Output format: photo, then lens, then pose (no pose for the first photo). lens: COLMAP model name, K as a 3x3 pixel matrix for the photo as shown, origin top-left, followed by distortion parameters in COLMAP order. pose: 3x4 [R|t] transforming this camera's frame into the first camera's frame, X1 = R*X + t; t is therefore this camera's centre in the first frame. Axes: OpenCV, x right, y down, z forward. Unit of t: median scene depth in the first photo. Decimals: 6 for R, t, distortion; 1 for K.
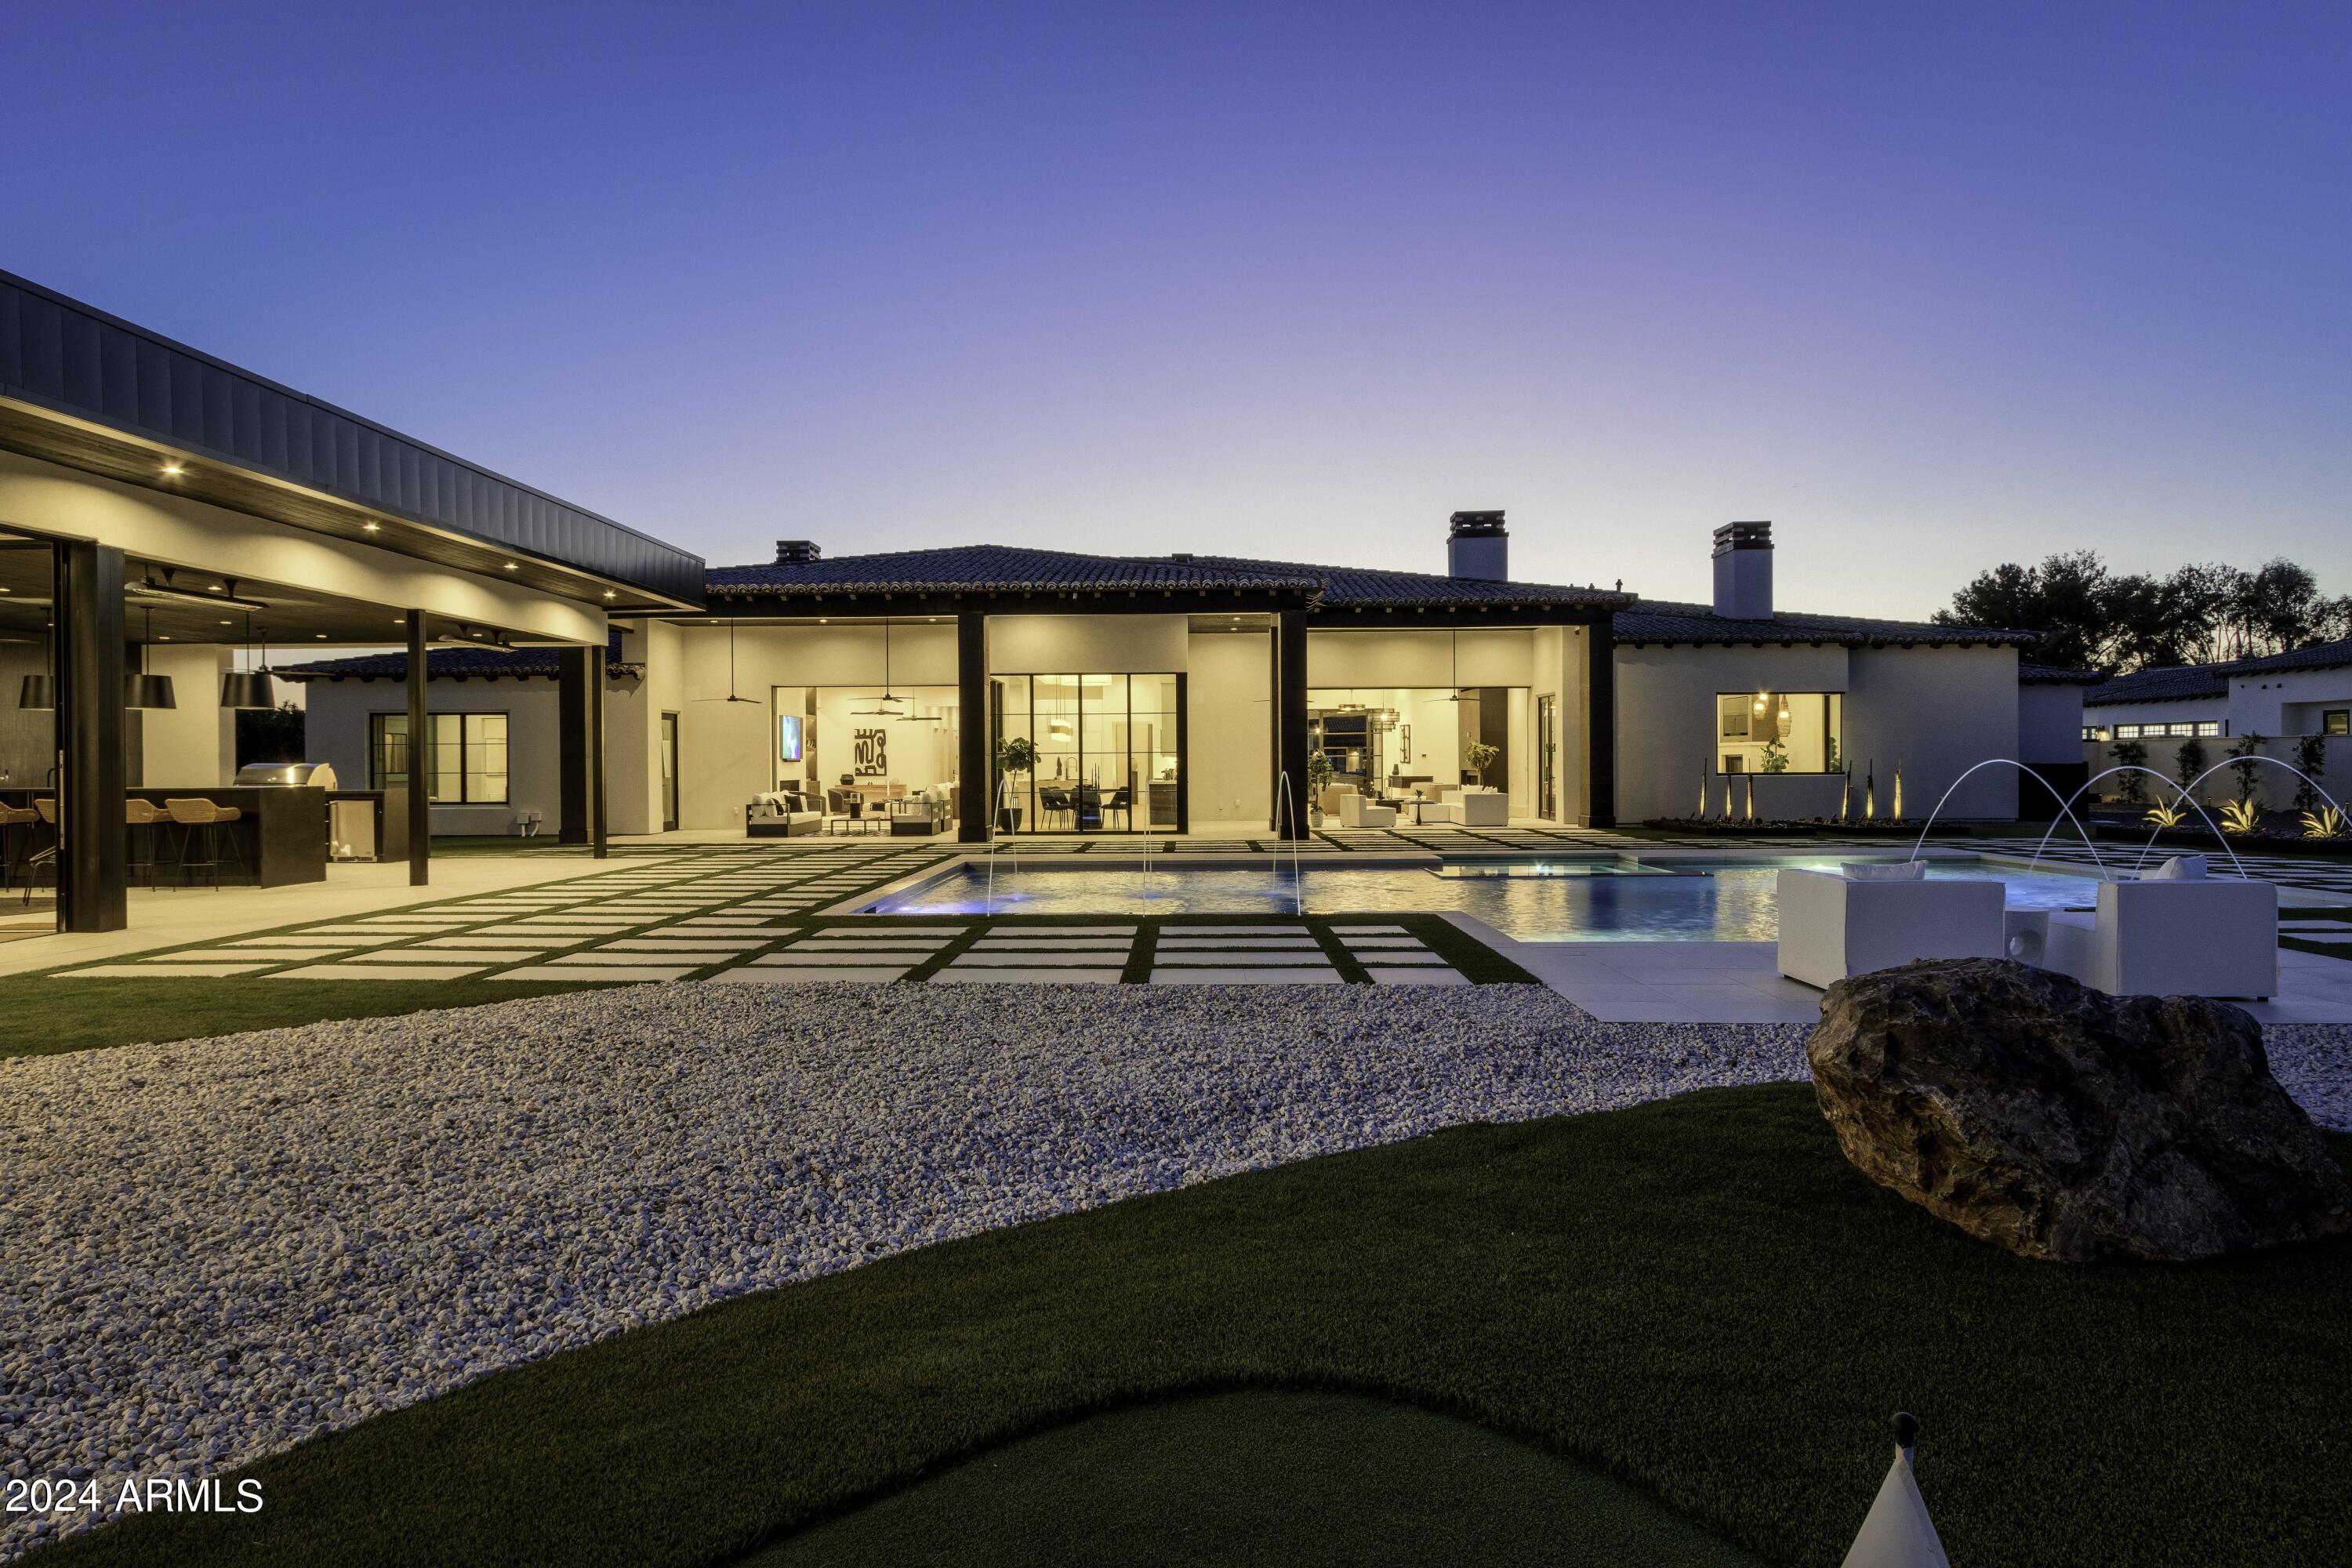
lens RADIAL K [[1414.9, 0, 1172.8], [0, 1414.9, 779.7], [0, 0, 1]] dist [-0.006557, -0.001017]
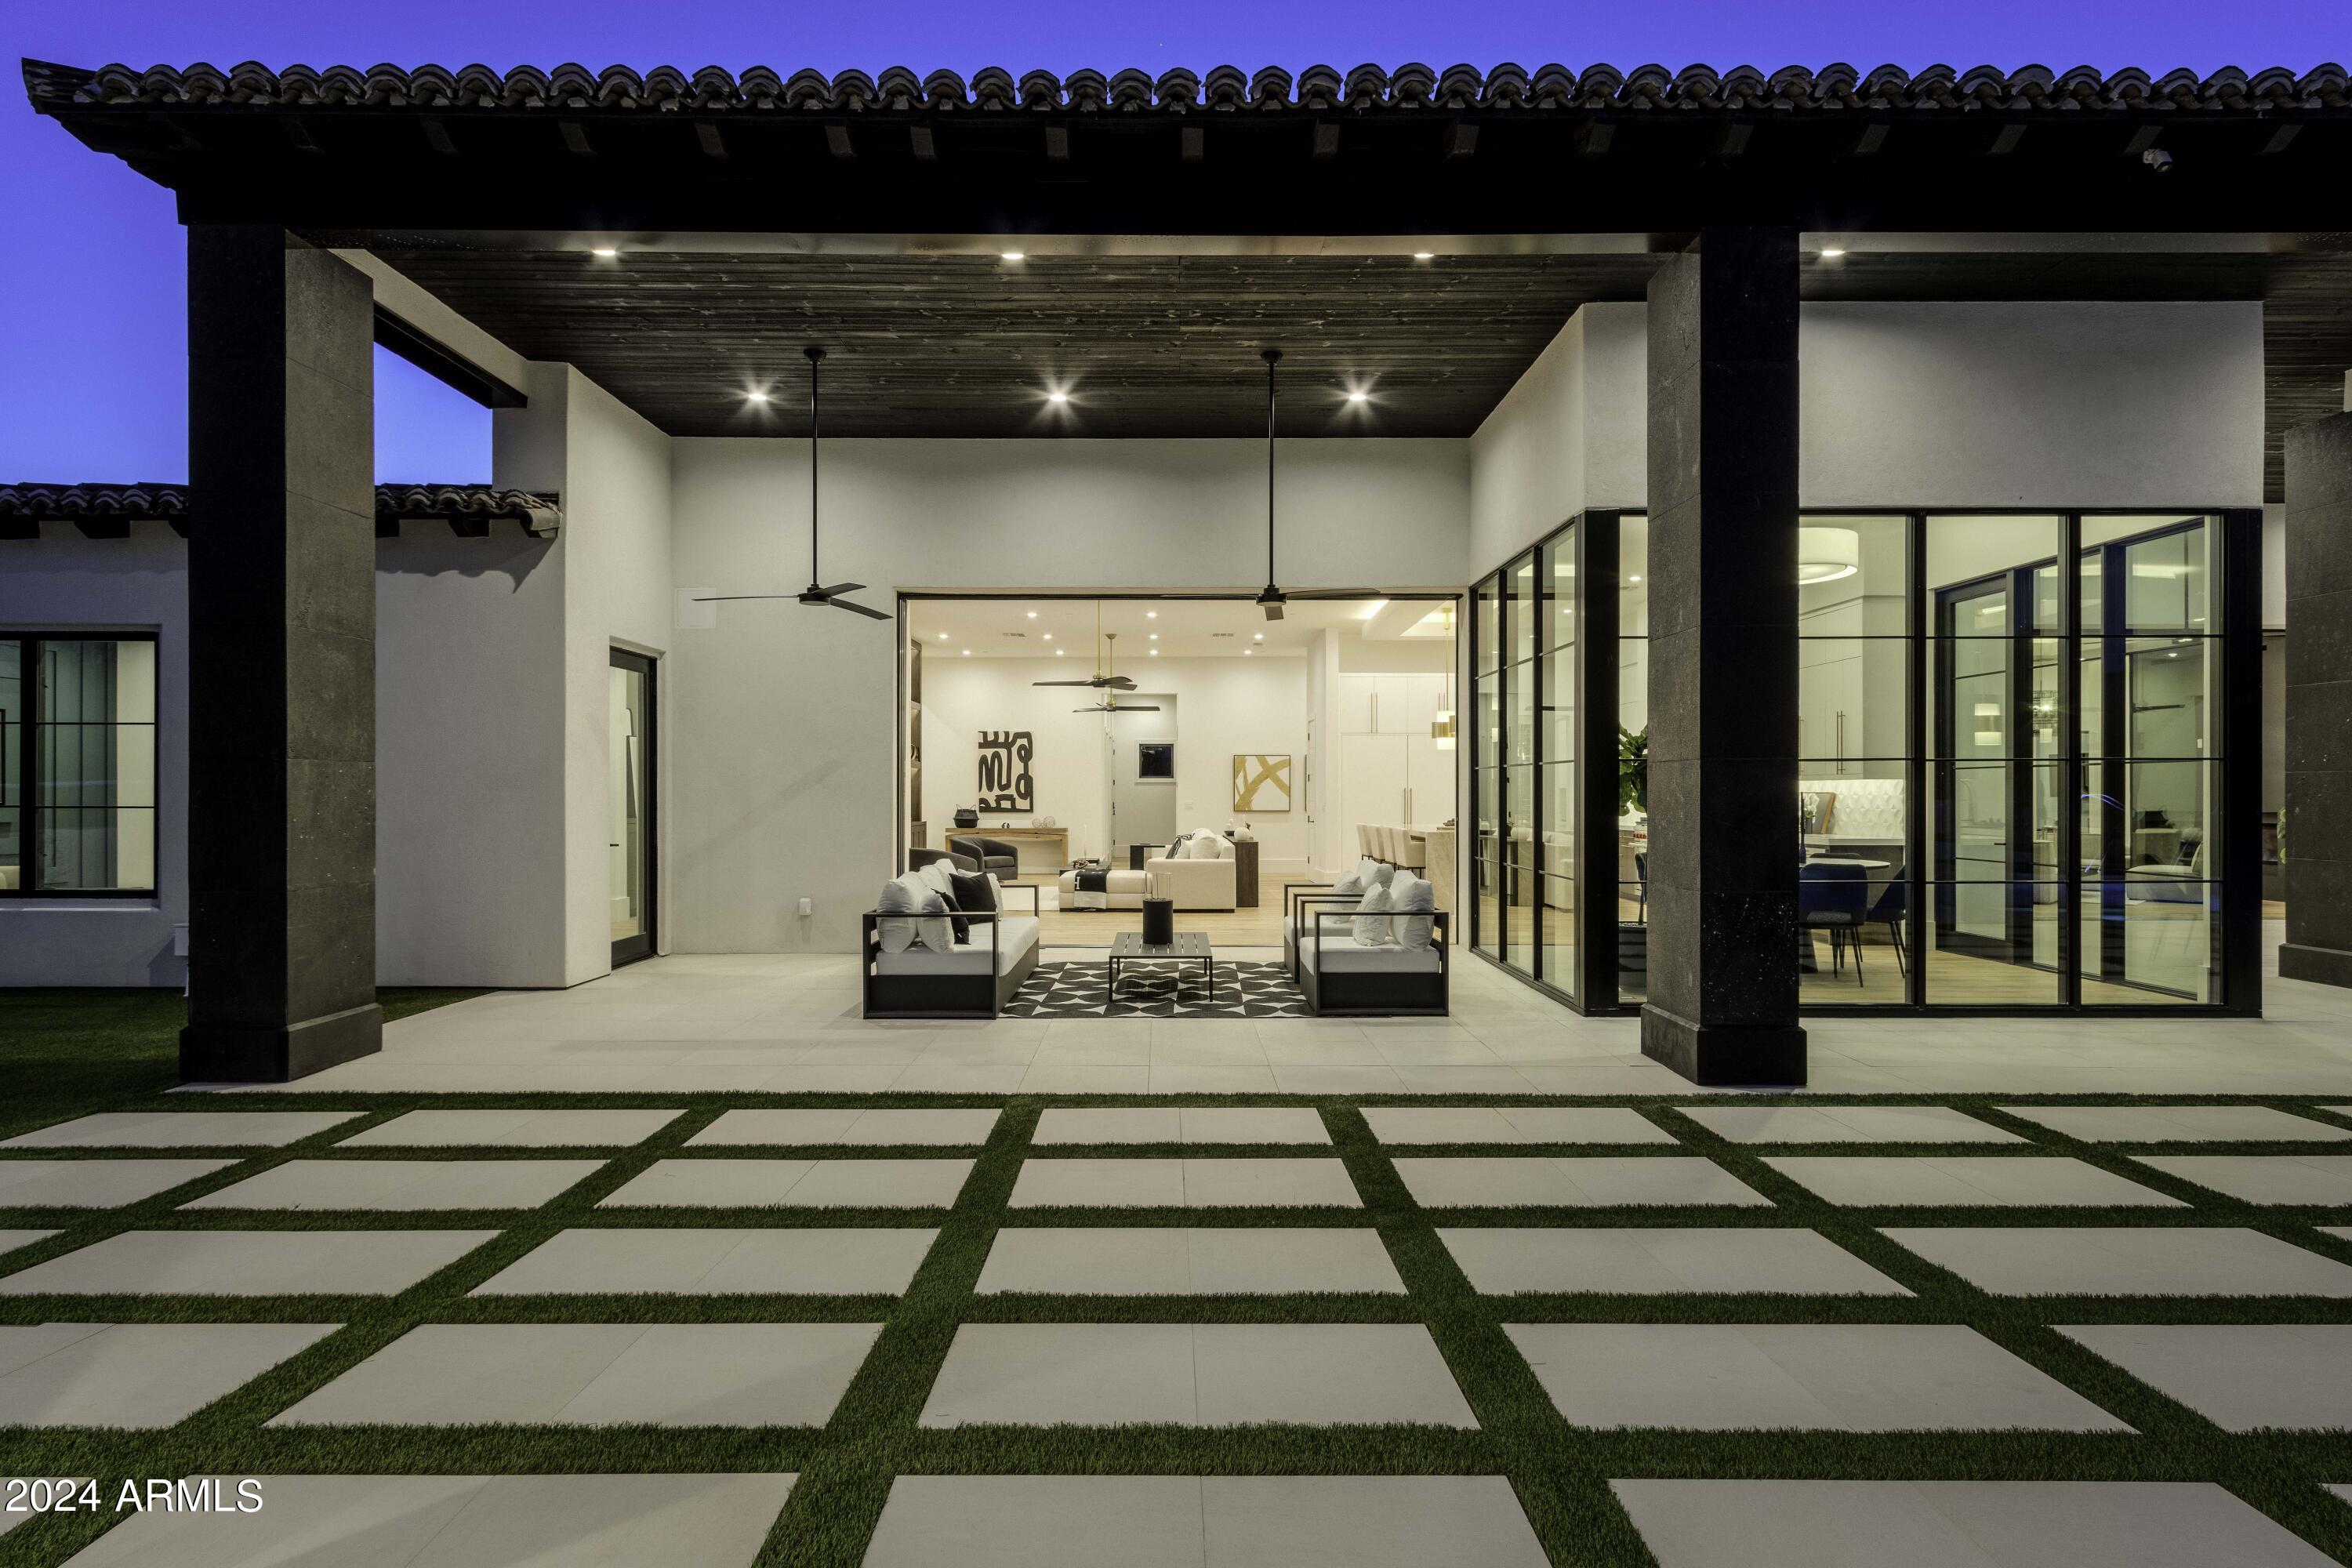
lens RADIAL K [[1283.4, 0, 1172.3], [0, 1283.4, 787.2], [0, 0, 1]] dist [0.006144, 0.000761]
pose [[0.999540, 0.005620, 0.029801, -0.217969], [-0.005101, 0.999834, -0.017488, -0.005664], [-0.029894, 0.017328, 0.999403, 0.640195]]
